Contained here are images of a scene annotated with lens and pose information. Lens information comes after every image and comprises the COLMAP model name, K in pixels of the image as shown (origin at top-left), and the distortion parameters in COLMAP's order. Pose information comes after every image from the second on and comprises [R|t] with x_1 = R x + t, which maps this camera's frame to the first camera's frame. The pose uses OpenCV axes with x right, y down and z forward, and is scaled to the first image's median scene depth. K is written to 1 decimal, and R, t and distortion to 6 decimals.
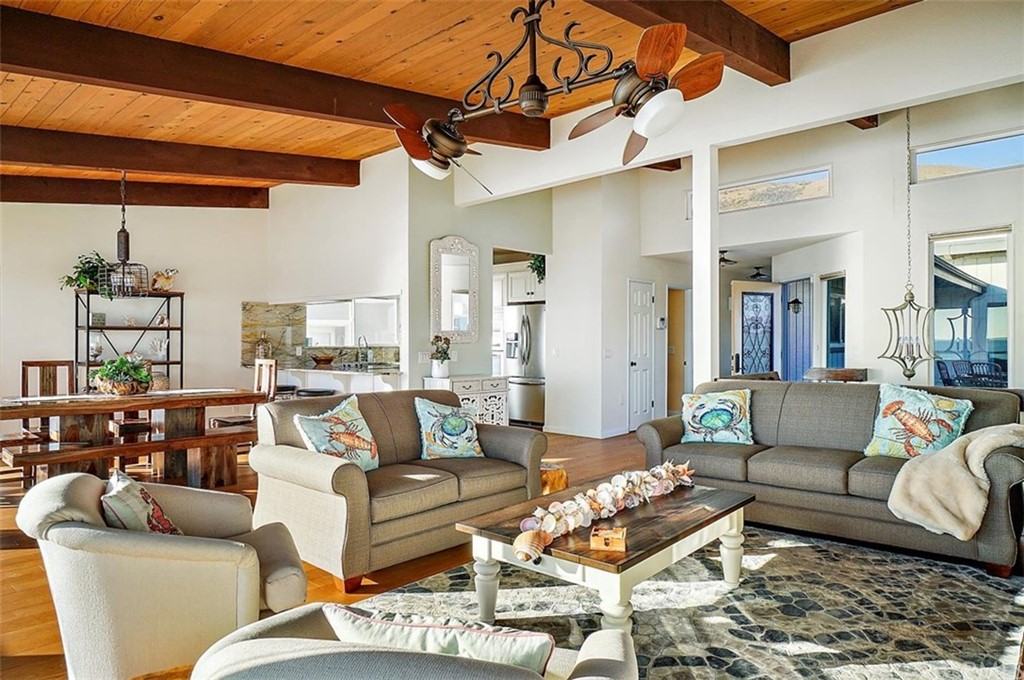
lens RADIAL K [[677.4, 0, 522.5], [0, 677.4, 338.5], [0, 0, 1]] dist [-0.001186, 0.001388]
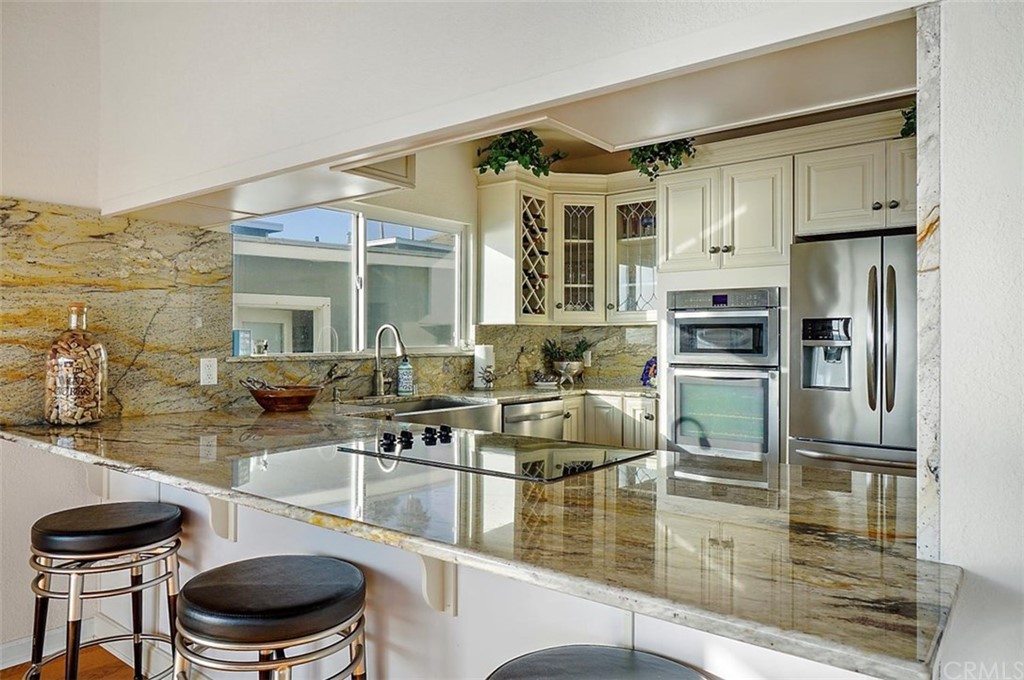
lens RADIAL K [[677.4, 0, 506.3], [0, 677.4, 338.5], [0, 0, 1]] dist [-0.001186, 0.001388]
pose [[0.996980, 0.003042, 0.077597, -0.250992], [-0.002936, 0.999995, -0.001476, 0.003949], [-0.077601, 0.001244, 0.996984, 0.783478]]
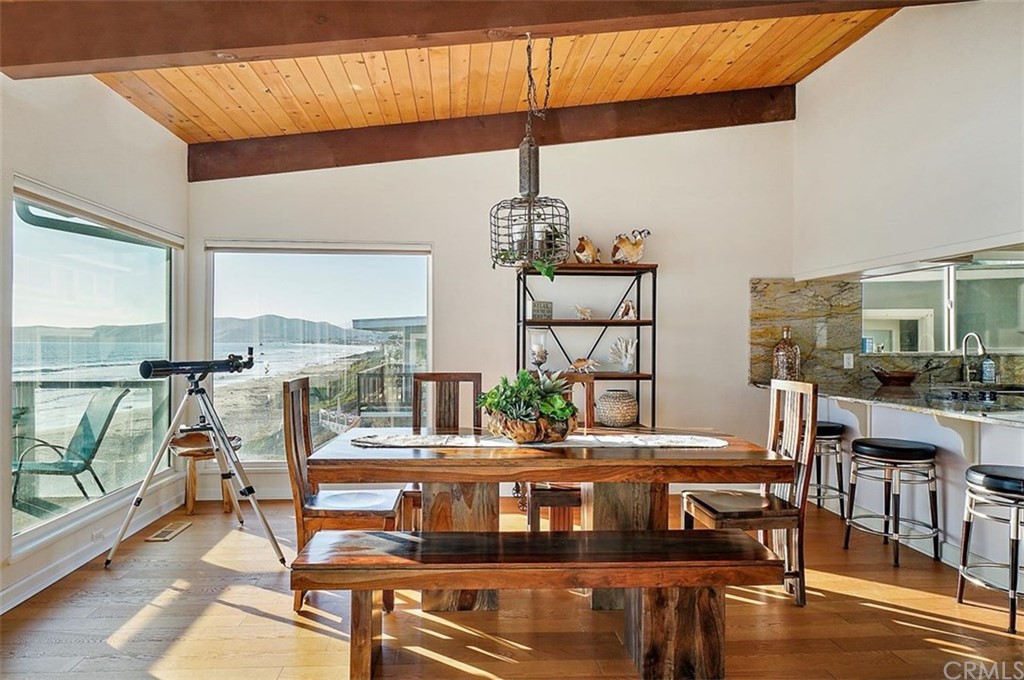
lens RADIAL K [[677.4, 0, 509.2], [0, 677.4, 339.6], [0, 0, 1]] dist [-0.001186, 0.001388]
pose [[0.730685, -0.000006, -0.682715, -0.173562], [-0.000814, 0.999999, -0.000880, 0.001686], [0.682714, 0.001199, 0.730684, 0.449633]]
